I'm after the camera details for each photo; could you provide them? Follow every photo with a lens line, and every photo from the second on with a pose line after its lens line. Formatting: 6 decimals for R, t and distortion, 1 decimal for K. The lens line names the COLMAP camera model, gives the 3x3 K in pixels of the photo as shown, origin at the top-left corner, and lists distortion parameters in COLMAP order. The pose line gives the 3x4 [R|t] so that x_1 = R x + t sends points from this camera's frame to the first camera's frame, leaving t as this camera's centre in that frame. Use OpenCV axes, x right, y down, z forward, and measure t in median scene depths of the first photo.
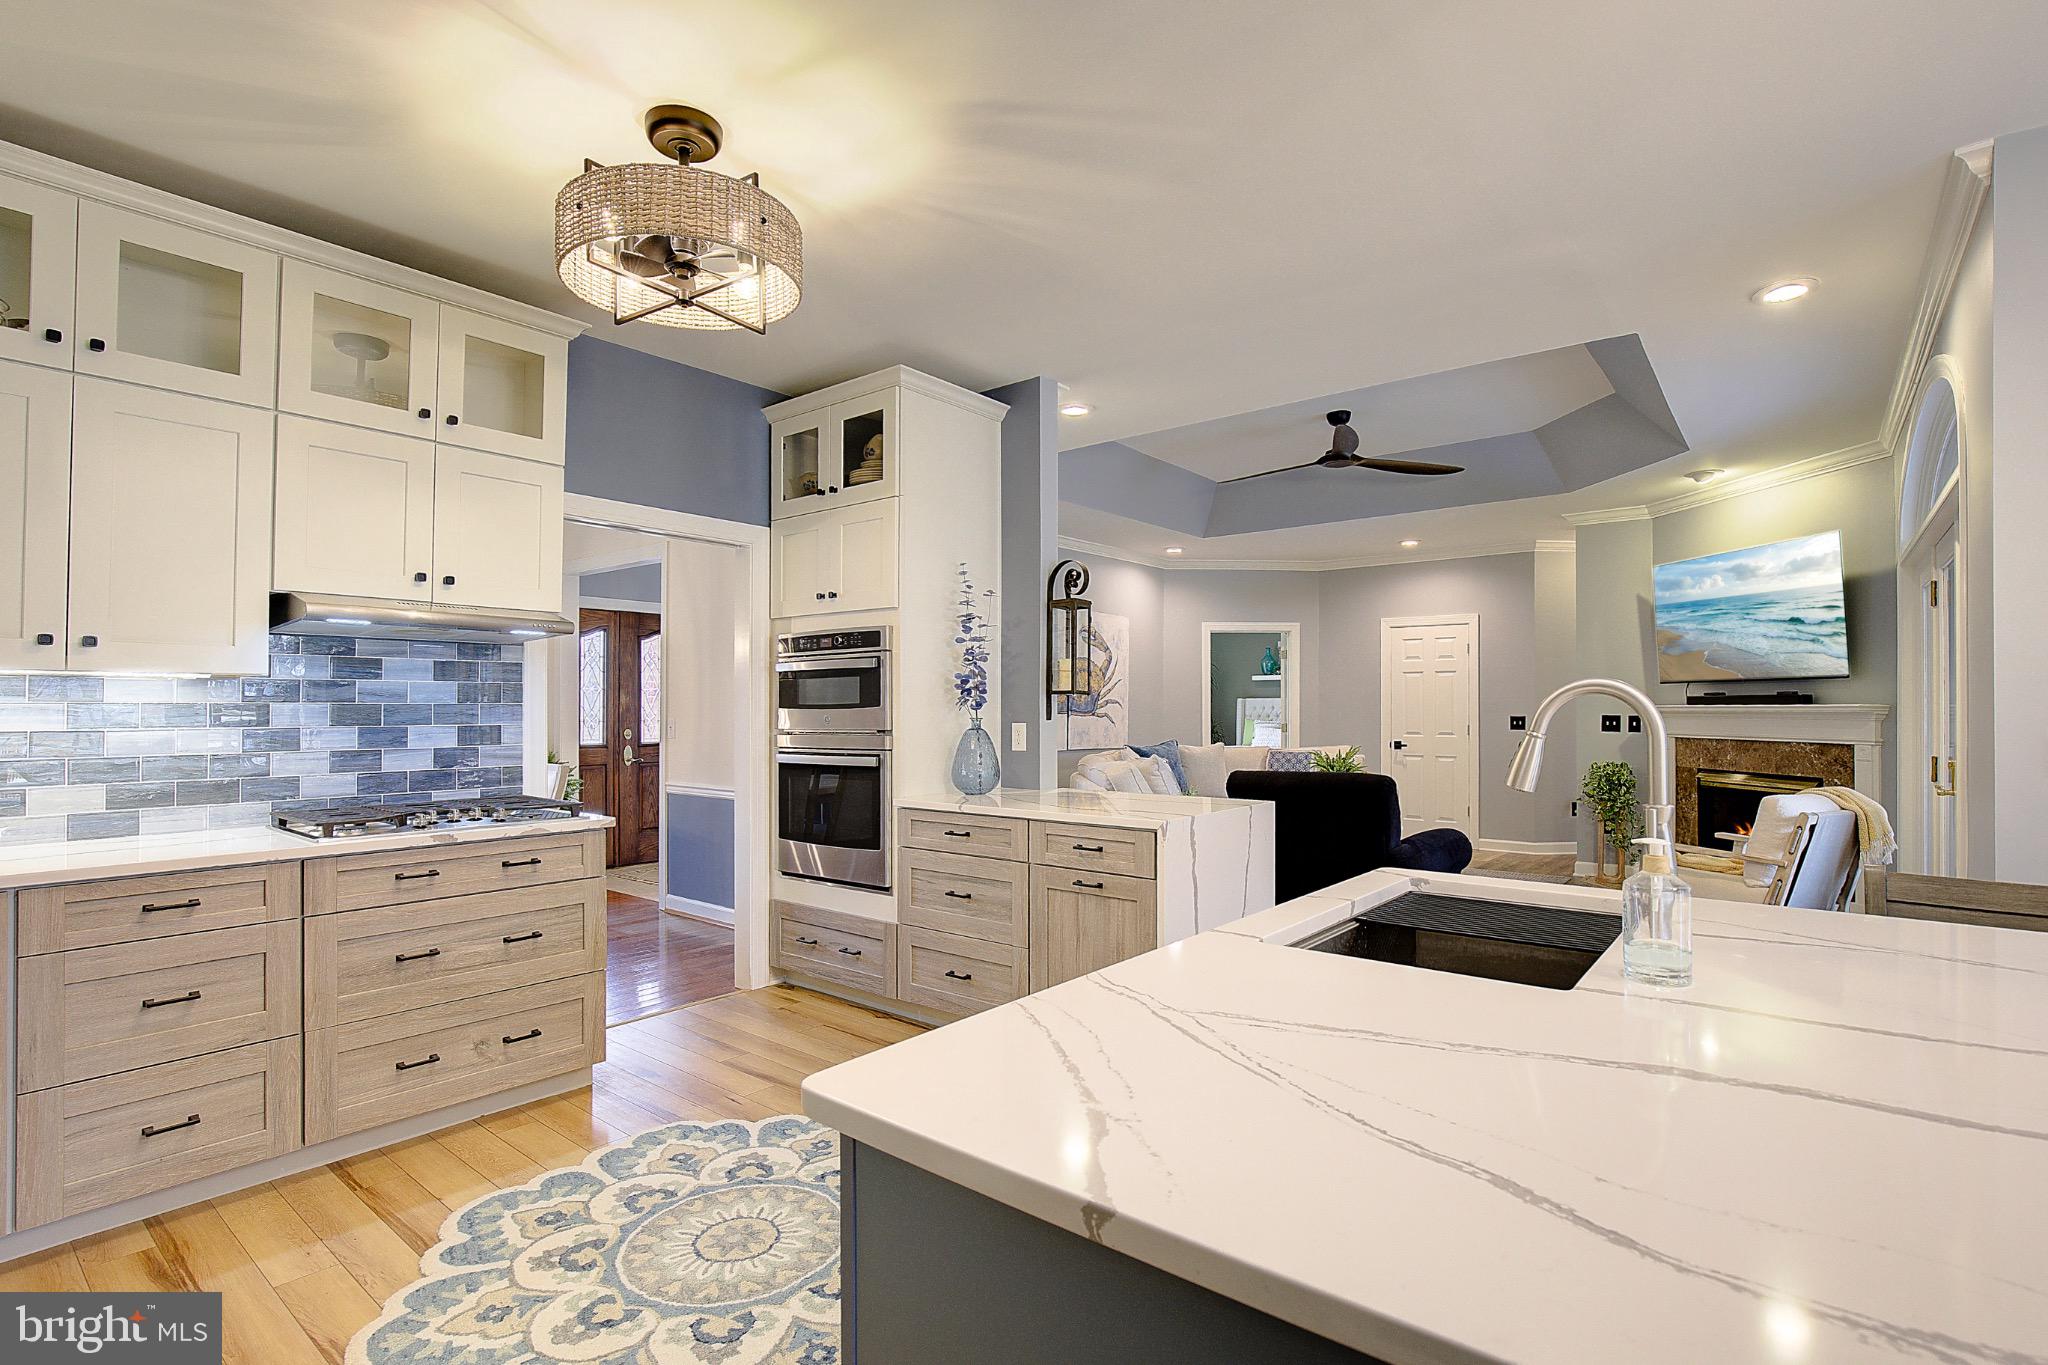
lens RADIAL K [[956.4, 0, 1061.5], [0, 956.4, 688.9], [0, 0, 1]] dist [-0.013543, 0.000197]
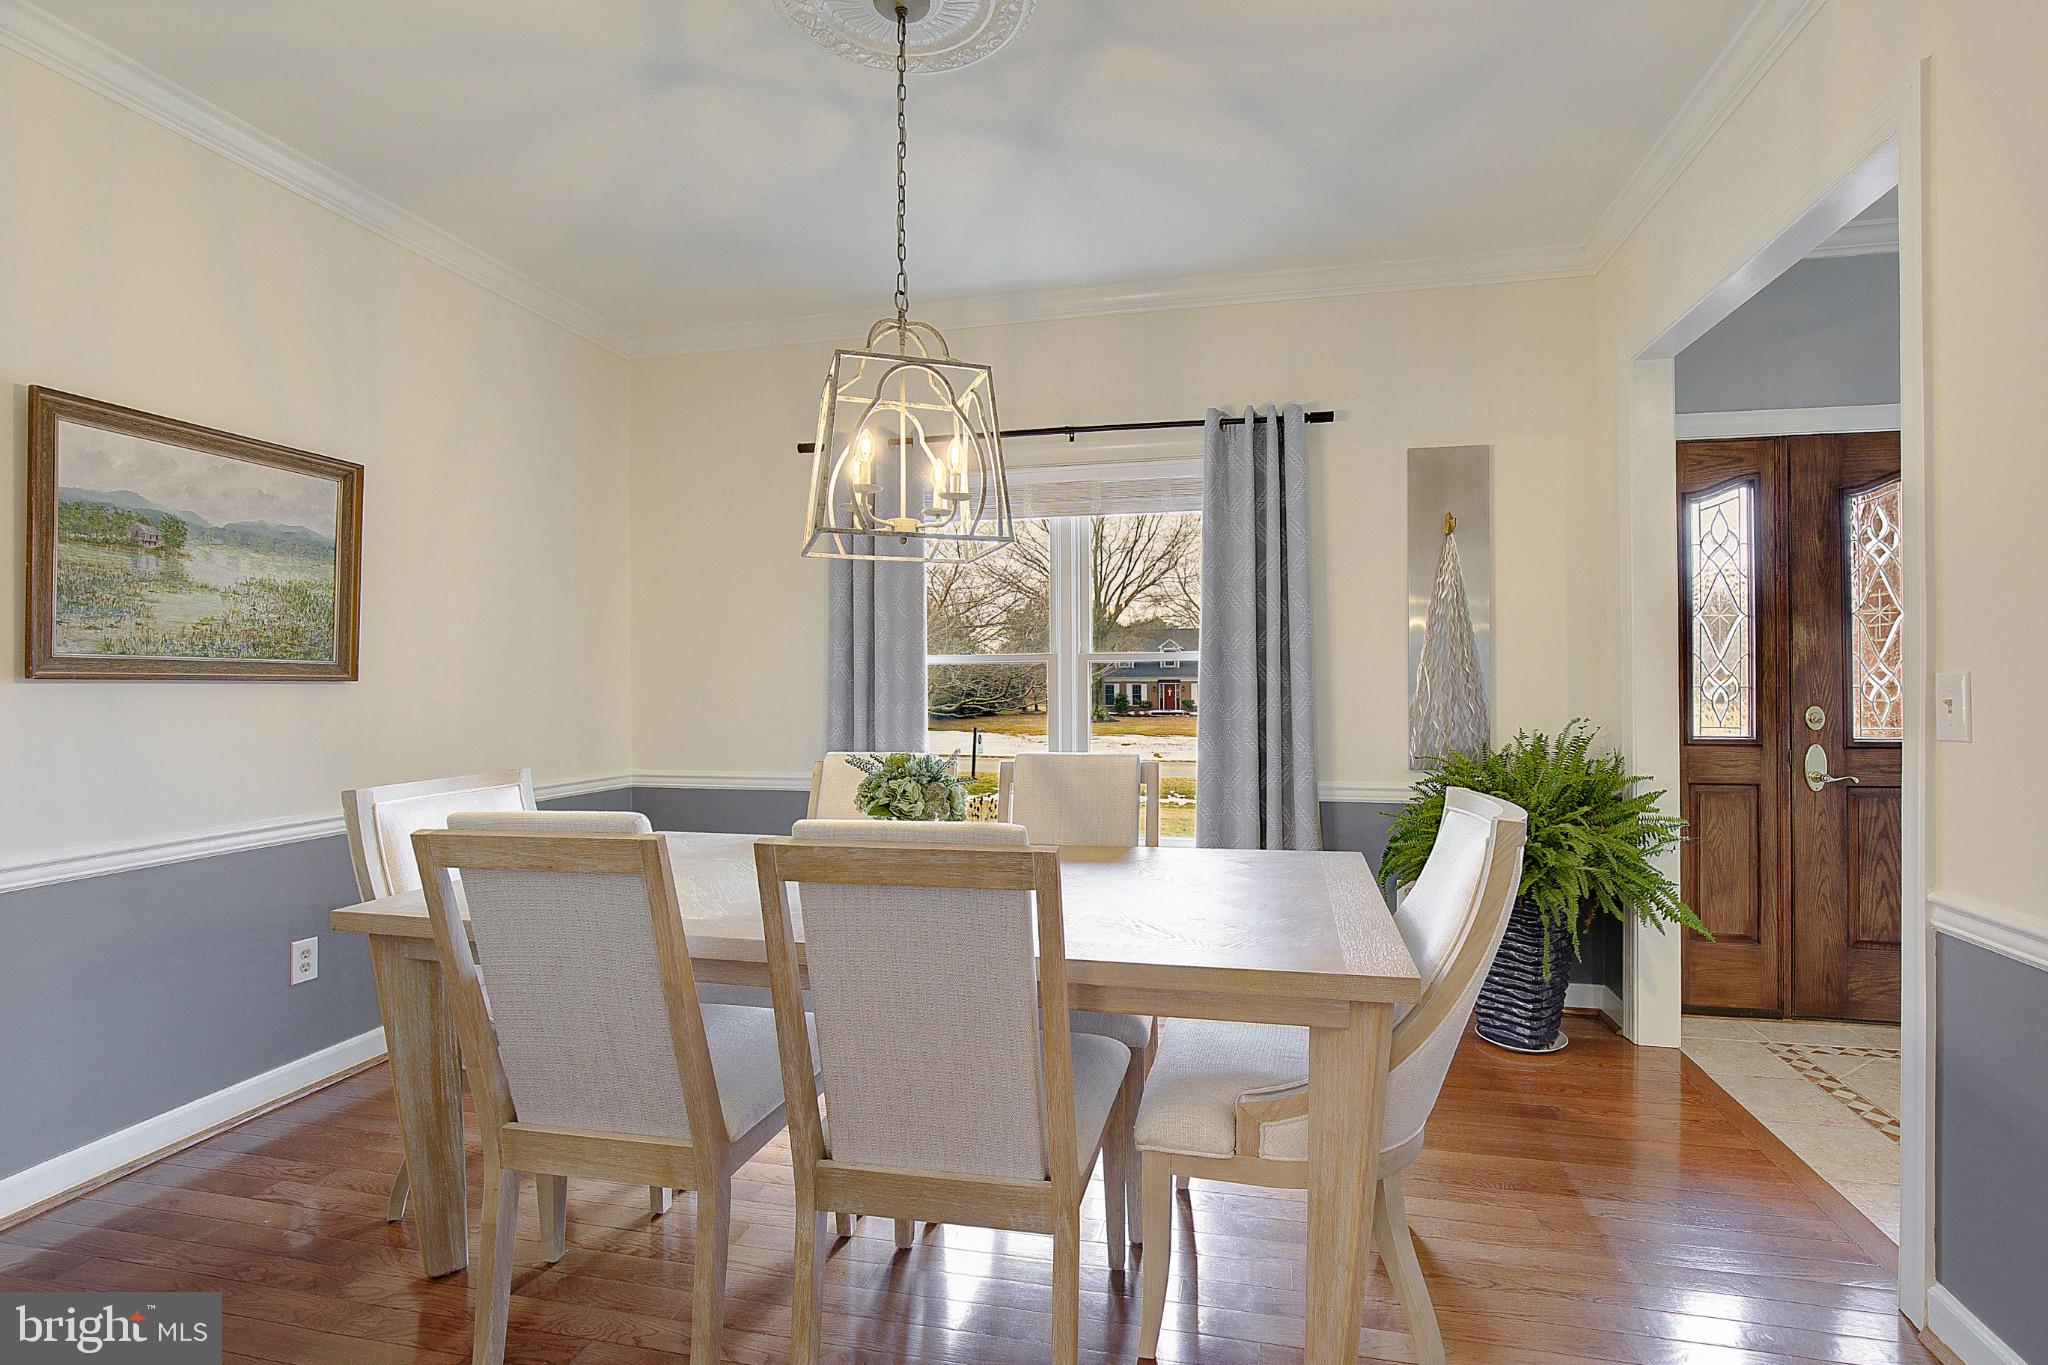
lens RADIAL K [[956.4, 0, 1041.2], [0, 956.4, 684.0], [0, 0, 1]] dist [-0.013543, 0.000197]
pose [[0.416449, 0.003390, -0.909153, -0.366873], [0.021001, 0.999690, 0.013347, 0.033383], [0.908917, -0.024652, 0.416249, 0.876426]]
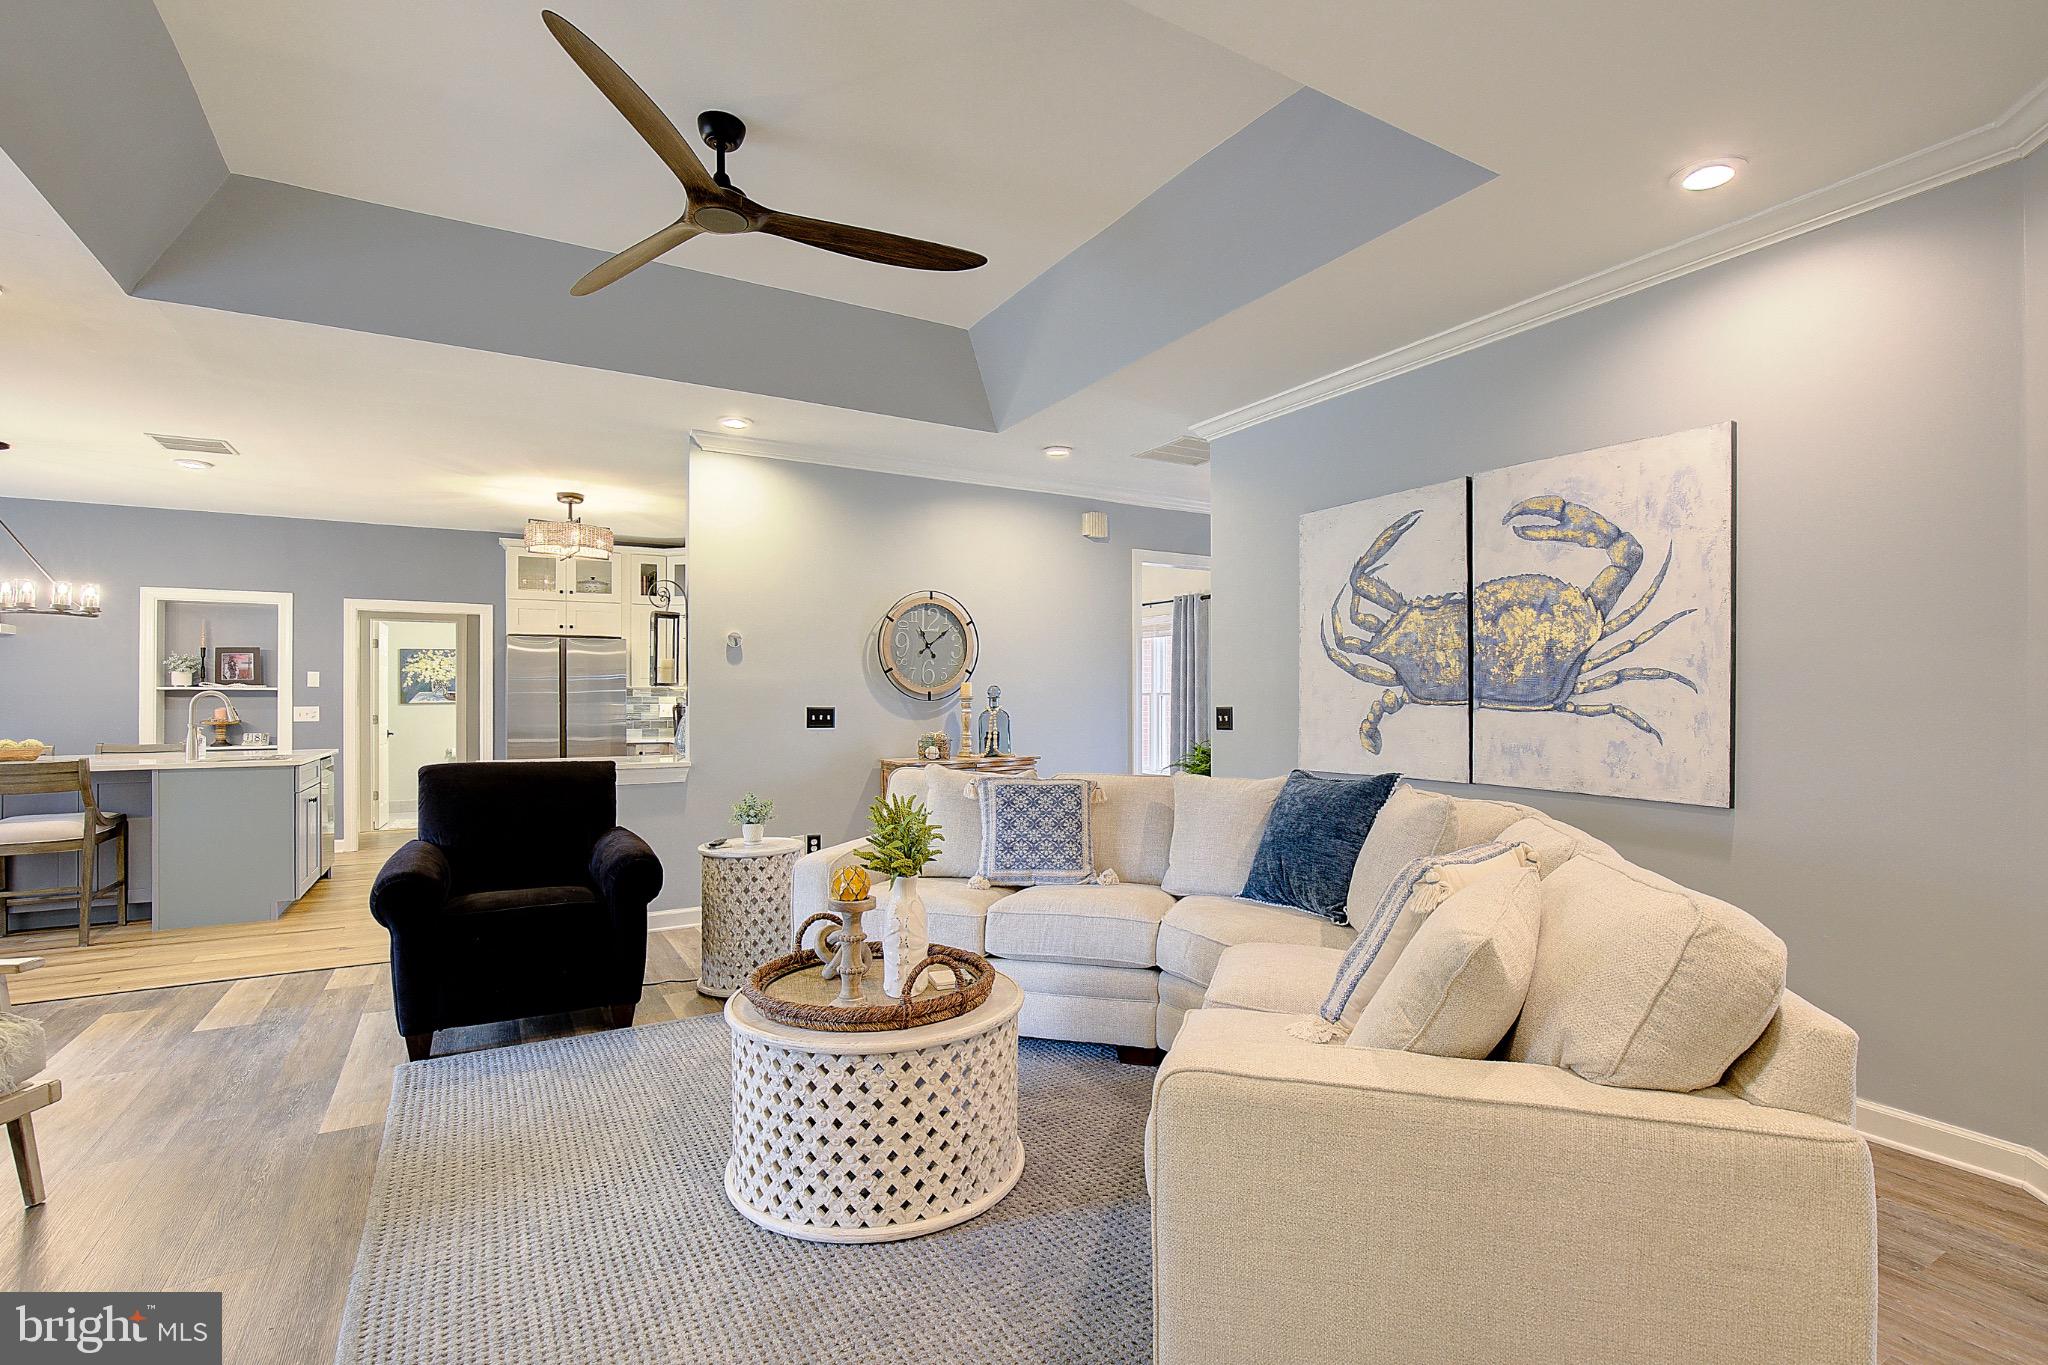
lens RADIAL K [[956.4, 0, 1032.1], [0, 956.4, 679.8], [0, 0, 1]] dist [-0.013543, 0.000197]
pose [[-0.366999, -0.014526, -0.930108, 0.945056], [0.023379, 0.999418, -0.024833, 0.037516], [0.929927, -0.030859, -0.366446, 1.789488]]
